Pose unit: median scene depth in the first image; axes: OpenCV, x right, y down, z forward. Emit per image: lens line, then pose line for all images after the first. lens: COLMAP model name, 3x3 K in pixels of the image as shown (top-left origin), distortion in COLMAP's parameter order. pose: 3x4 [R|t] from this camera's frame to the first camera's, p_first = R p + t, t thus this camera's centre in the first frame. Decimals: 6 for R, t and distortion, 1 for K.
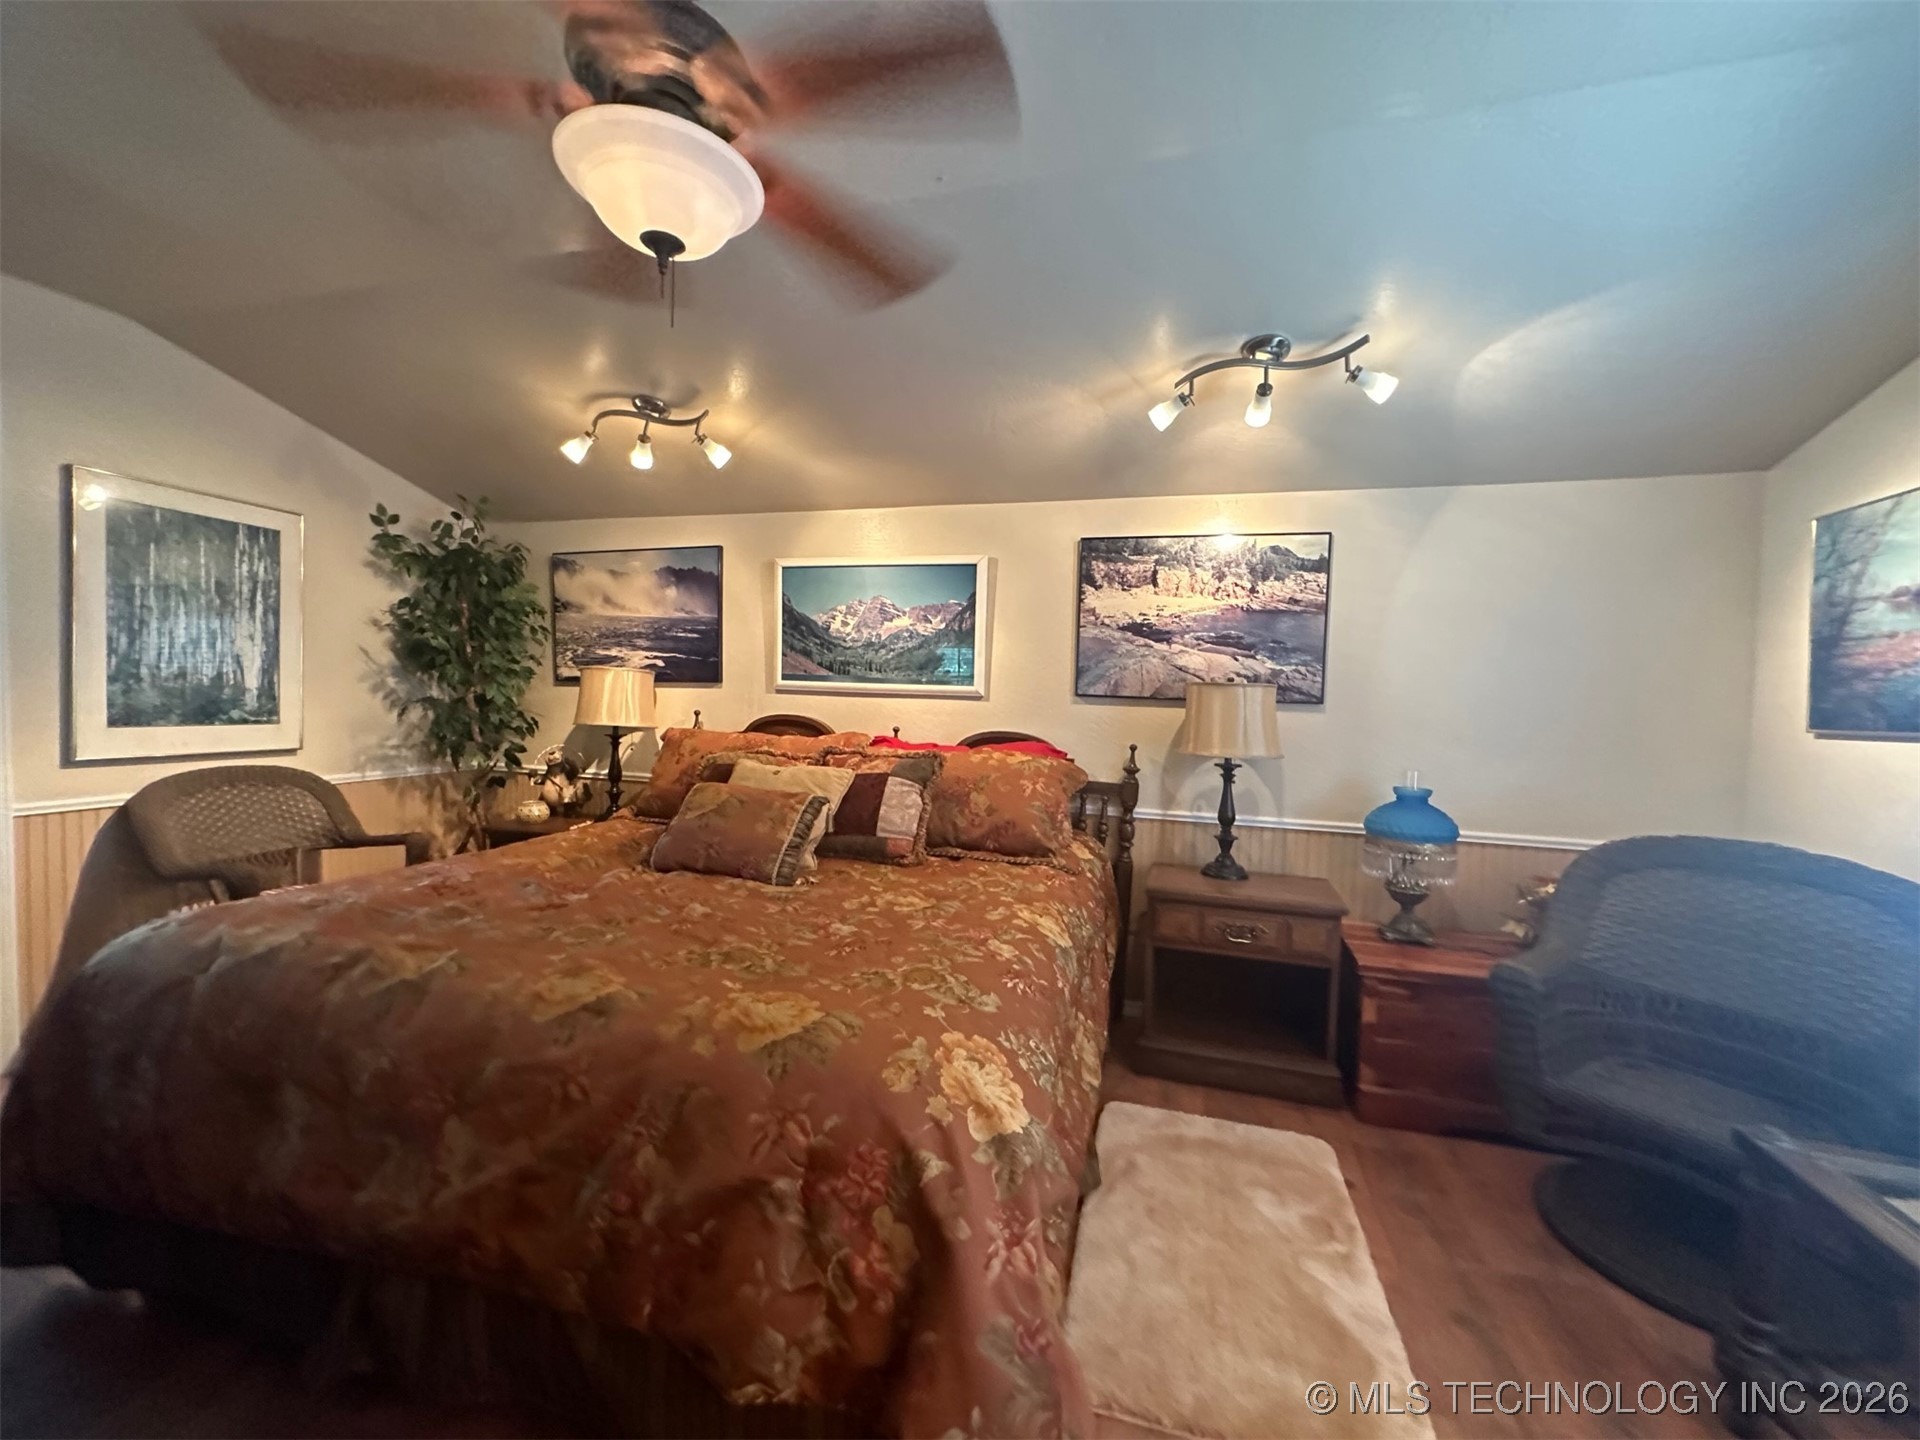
lens RADIAL K [[773.4, 0, 964.5], [0, 773.4, 712.2], [0, 0, 1]] dist [-0.000818, -0.000152]
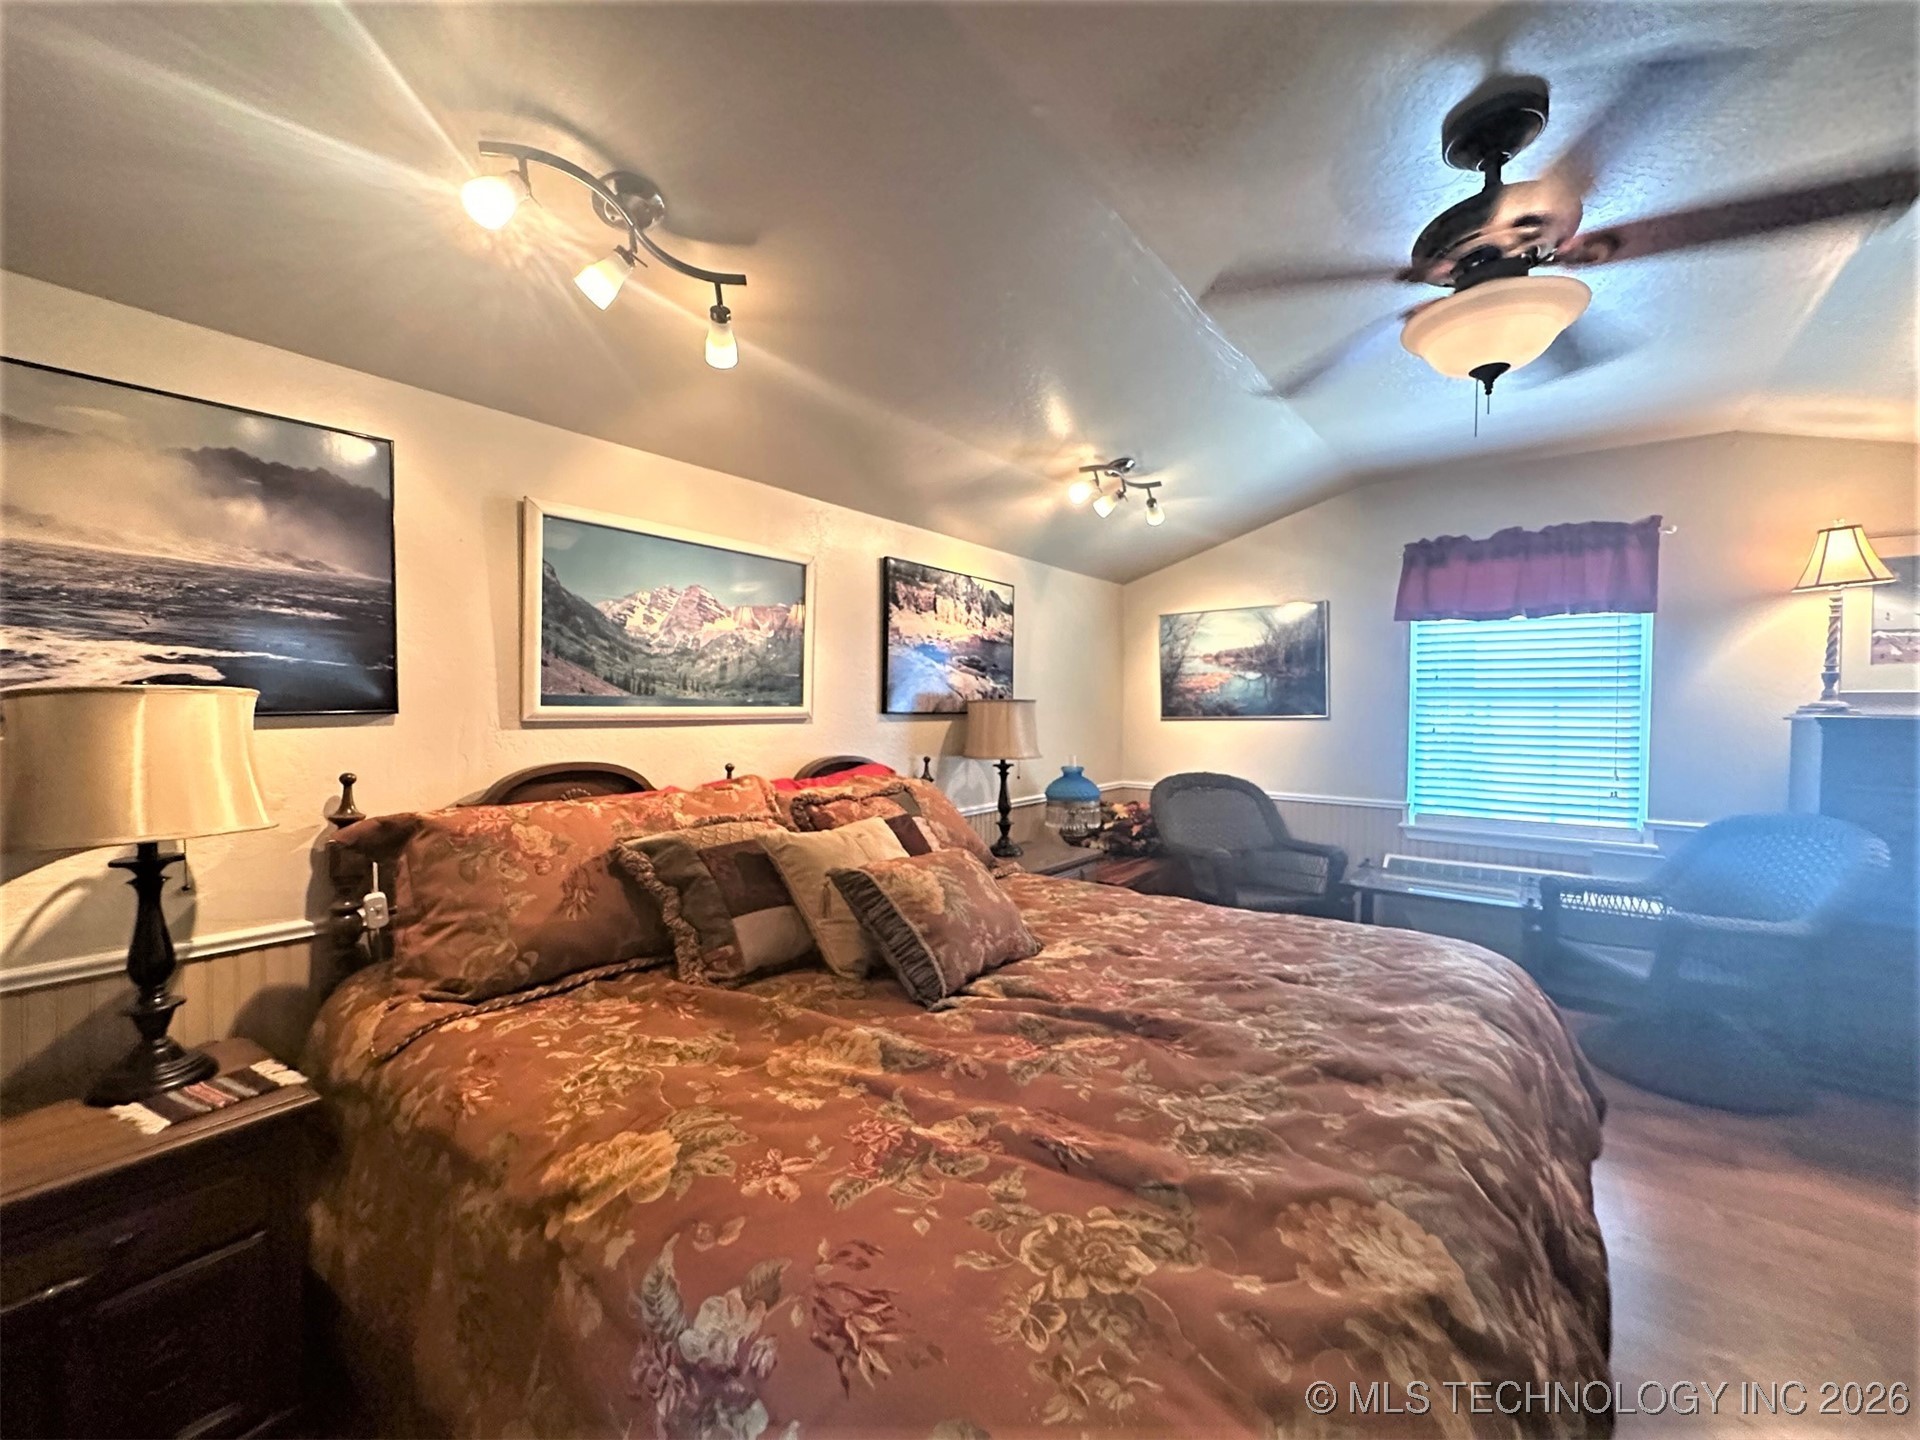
lens RADIAL K [[773.4, 0, 964.5], [0, 773.4, 712.2], [0, 0, 1]] dist [-0.000818, -0.000152]
pose [[0.358377, -0.038481, 0.932784, -0.760238], [0.030550, 0.999098, 0.029479, -0.049929], [-0.933077, 0.017932, 0.359230, 0.551550]]
